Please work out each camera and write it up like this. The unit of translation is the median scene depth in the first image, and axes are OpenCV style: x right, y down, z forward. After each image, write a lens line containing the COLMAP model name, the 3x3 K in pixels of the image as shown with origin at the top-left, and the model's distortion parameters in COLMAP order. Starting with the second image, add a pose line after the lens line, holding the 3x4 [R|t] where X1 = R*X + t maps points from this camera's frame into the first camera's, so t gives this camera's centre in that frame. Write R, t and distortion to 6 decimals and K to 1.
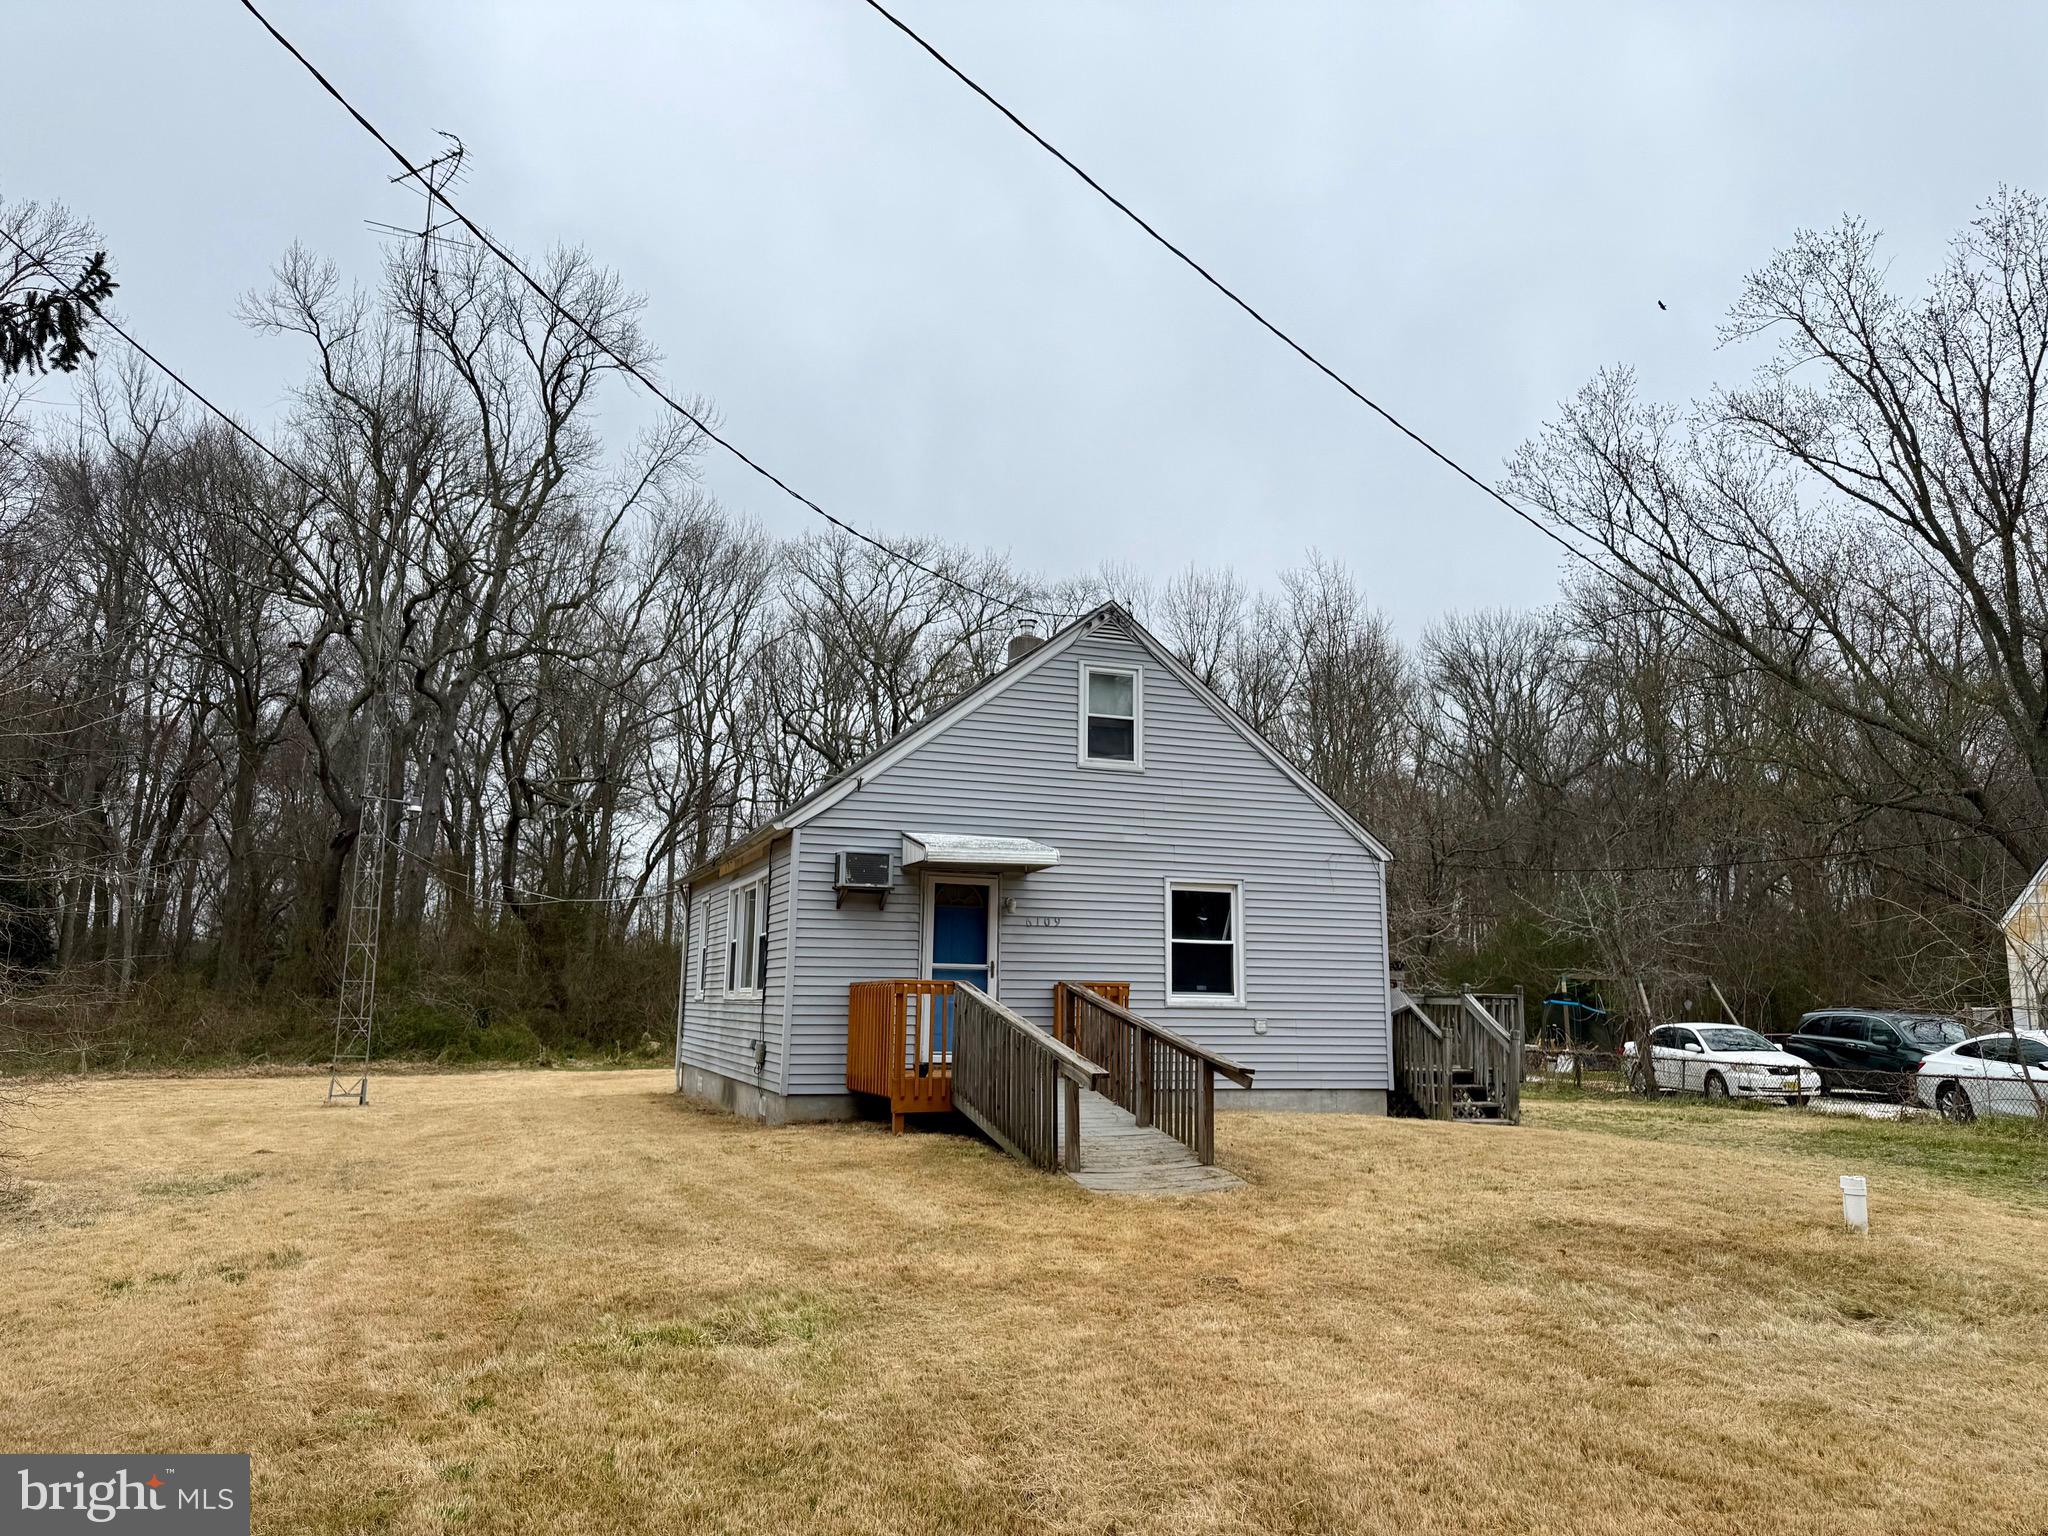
lens RADIAL K [[1442.7, 0, 1020.9], [0, 1442.7, 761.4], [0, 0, 1]] dist [0.089160, -0.134744]
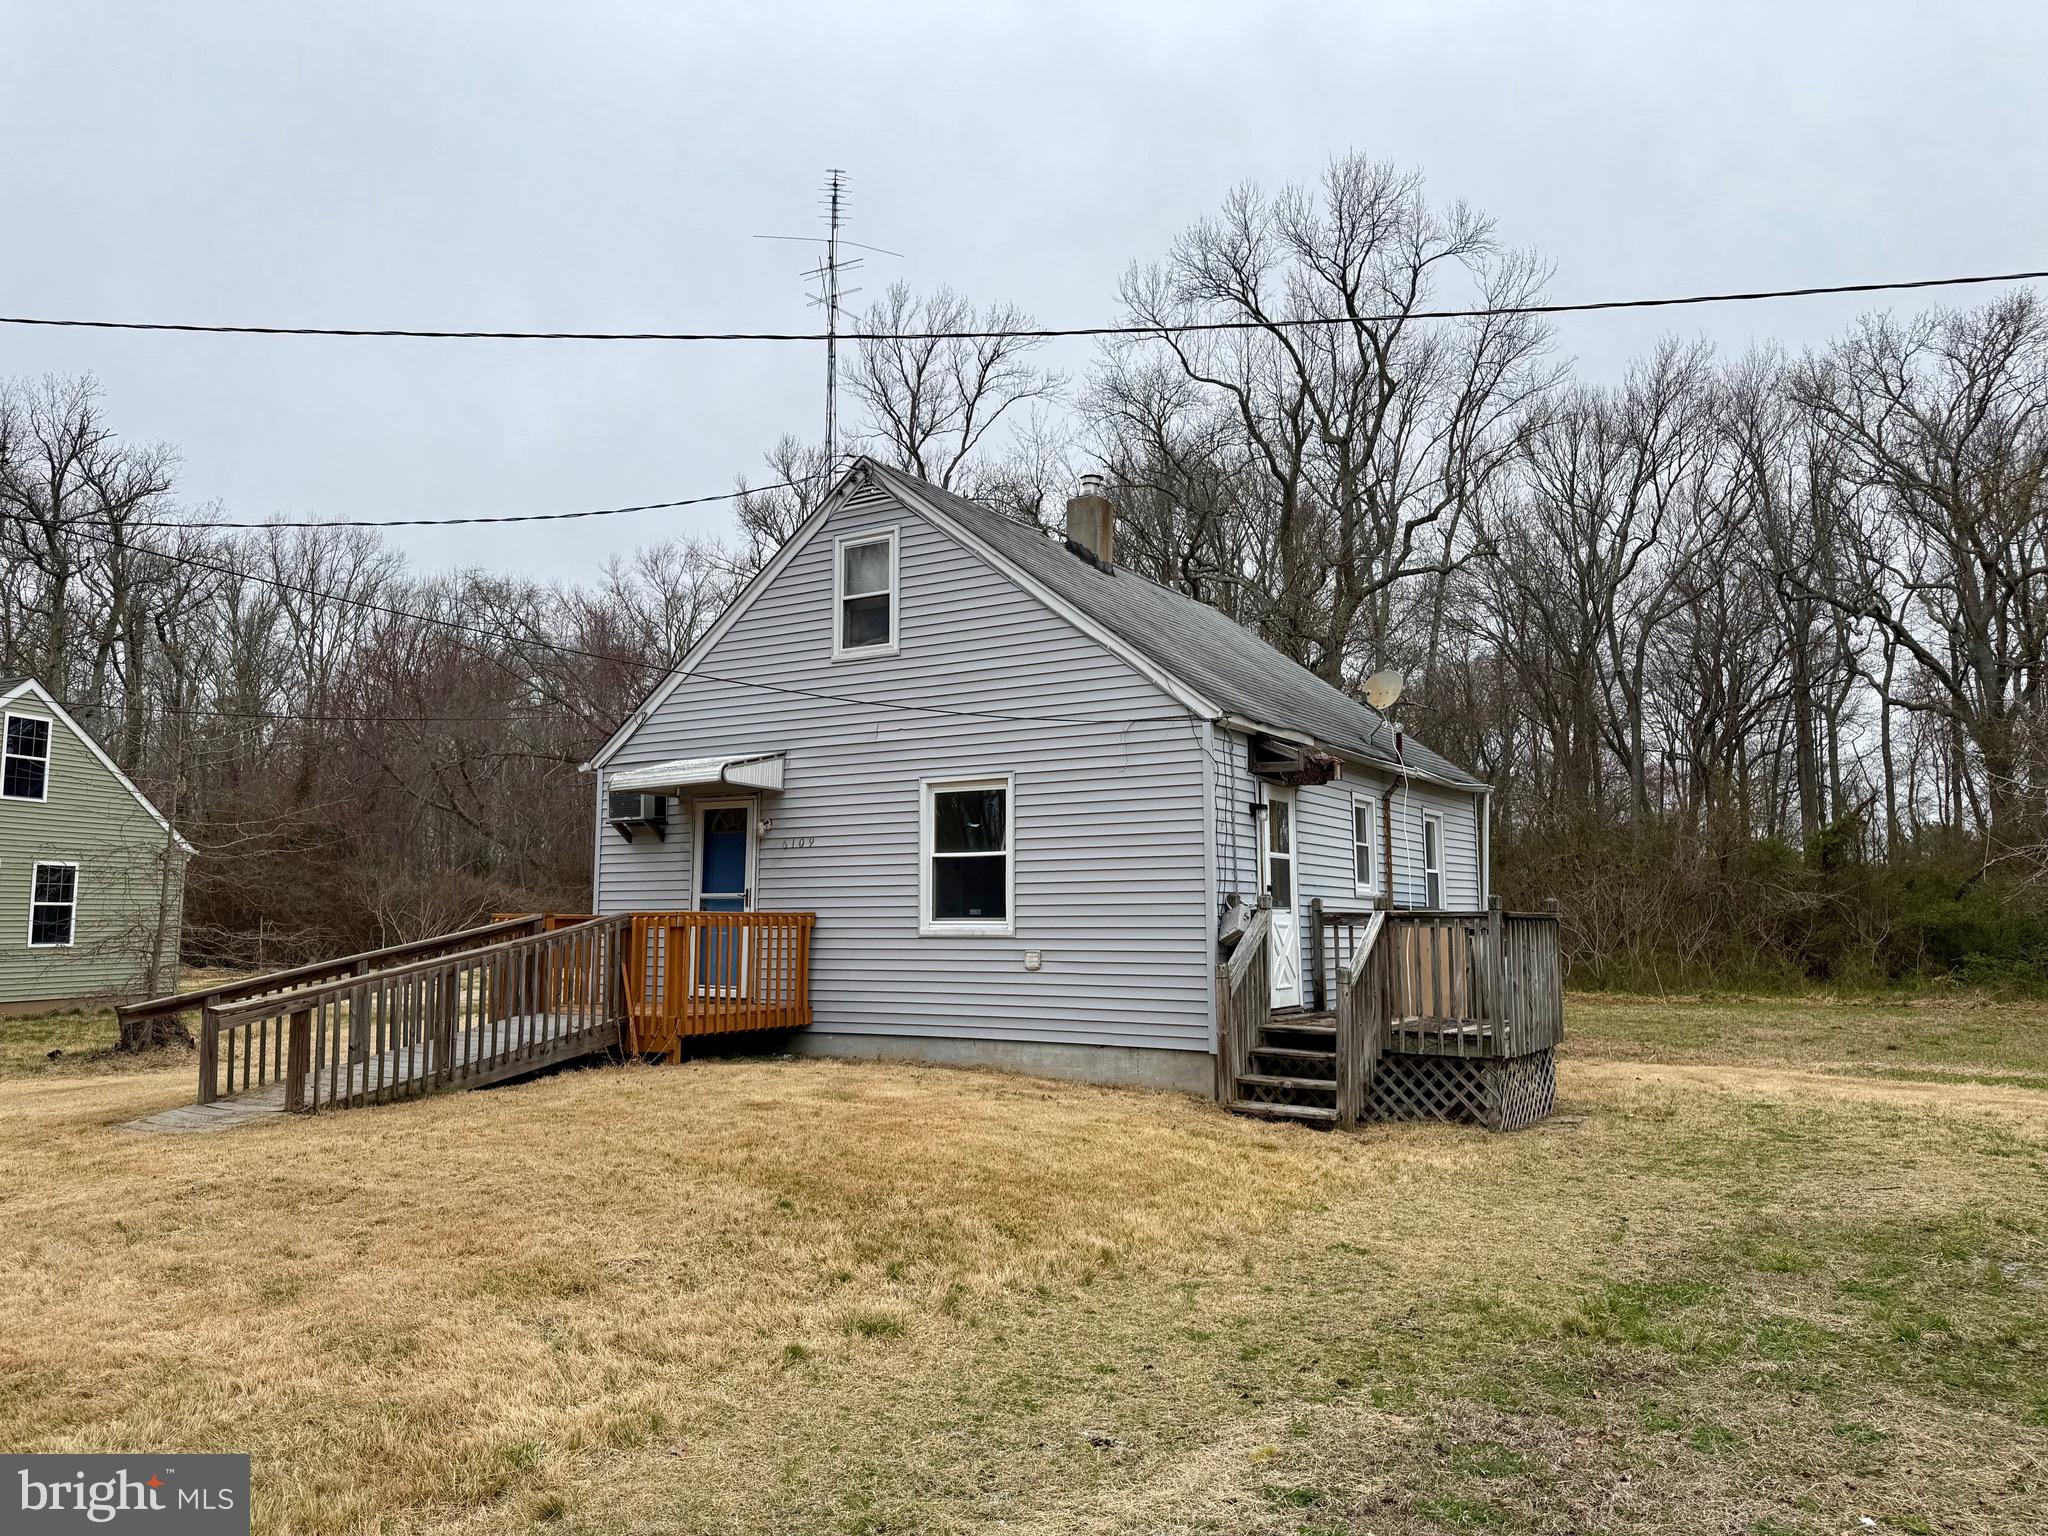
lens RADIAL K [[1442.7, 0, 1020.9], [0, 1442.7, 761.4], [0, 0, 1]] dist [0.089160, -0.134744]
pose [[0.610446, -0.100181, -0.785697, 0.757479], [0.138046, 0.990243, -0.019007, 0.091825], [0.779936, -0.096859, 0.618319, 0.529645]]
